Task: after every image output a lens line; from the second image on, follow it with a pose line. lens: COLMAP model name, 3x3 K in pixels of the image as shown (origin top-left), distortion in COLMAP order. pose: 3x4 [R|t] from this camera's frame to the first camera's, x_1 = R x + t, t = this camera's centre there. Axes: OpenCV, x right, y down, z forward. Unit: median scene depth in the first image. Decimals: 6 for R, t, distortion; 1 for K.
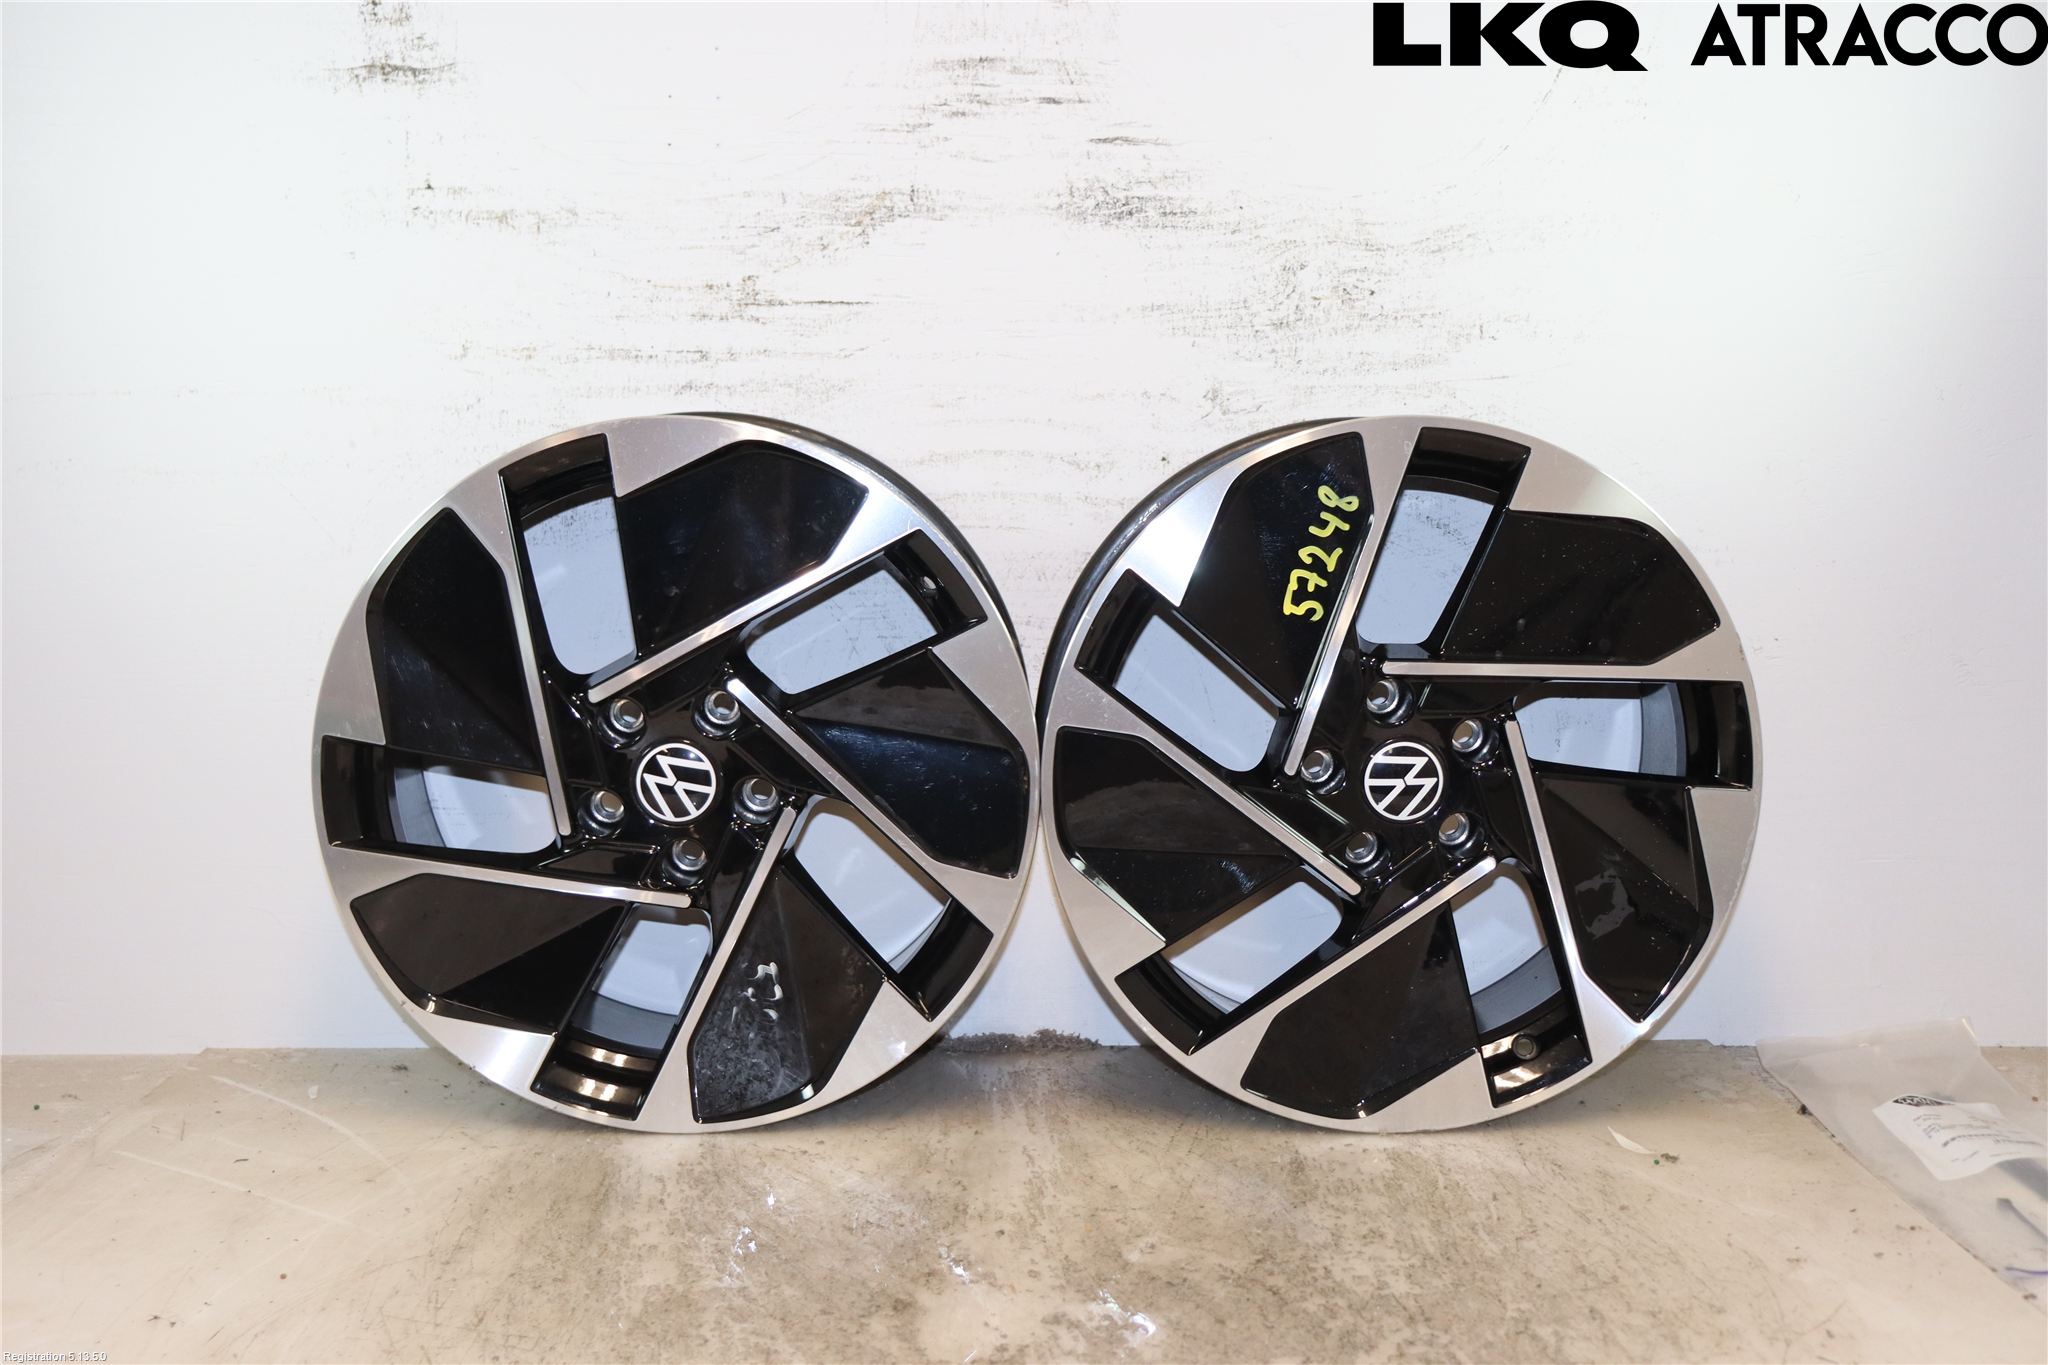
lens RADIAL K [[2320.5, 0, 1031.0], [0, 2320.5, 690.6], [0, 0, 1]] dist [-0.137602, 0.568777]
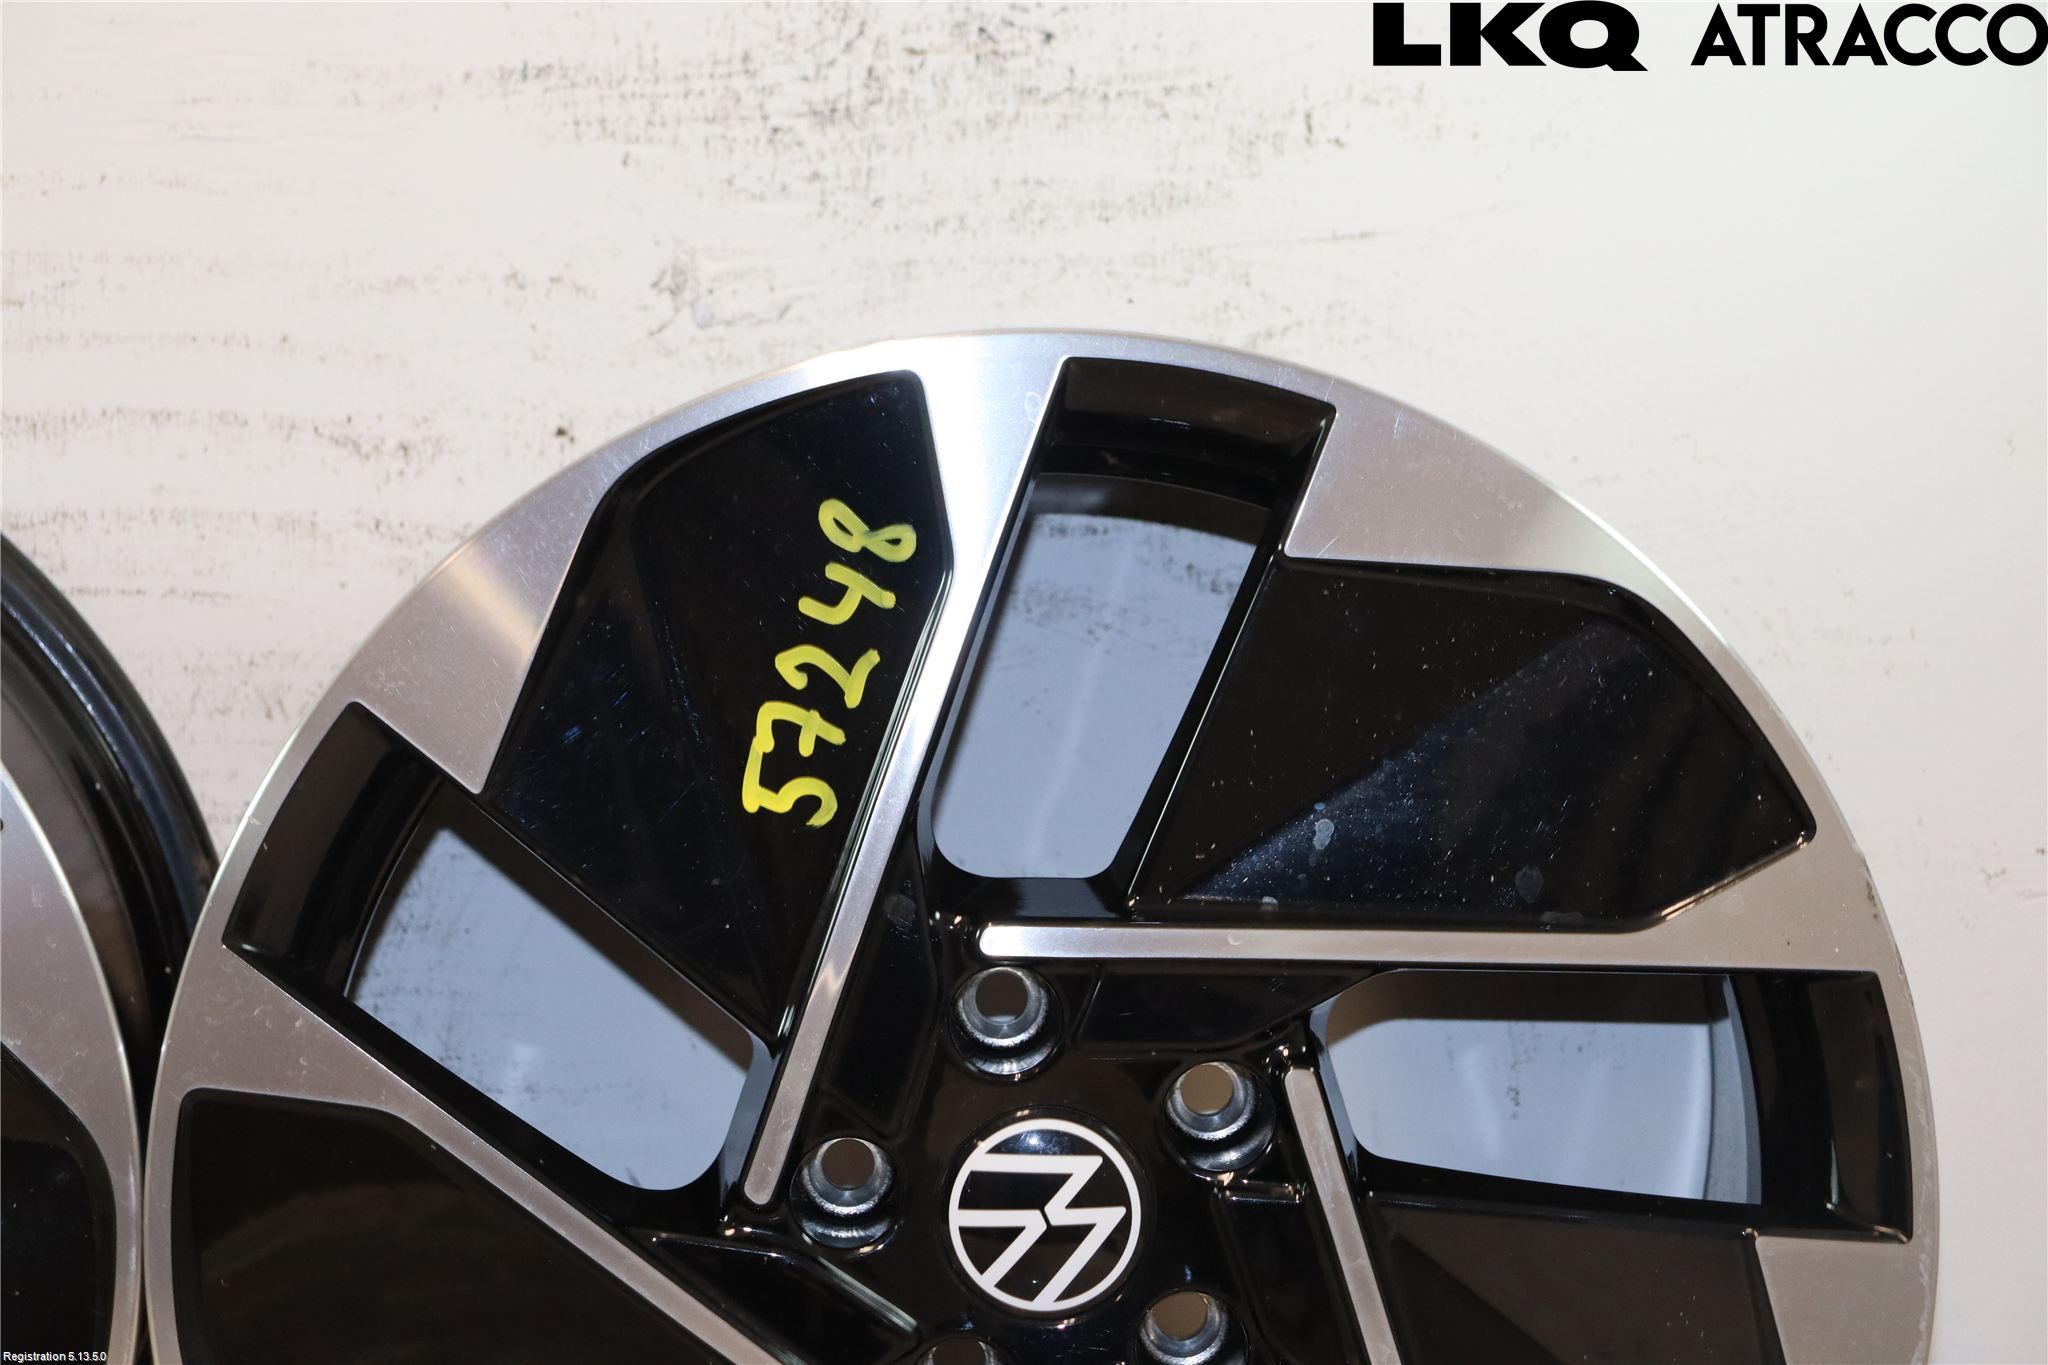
lens RADIAL K [[4537.8, 0, 1024.0], [0, 4537.8, 682.5], [0, 0, 1]] dist [0.343845, 0.335871]
pose [[0.999972, -0.001823, 0.007224, 0.151781], [0.002104, 0.999234, -0.039065, -0.023756], [-0.007148, 0.039079, 0.999211, 0.185332]]
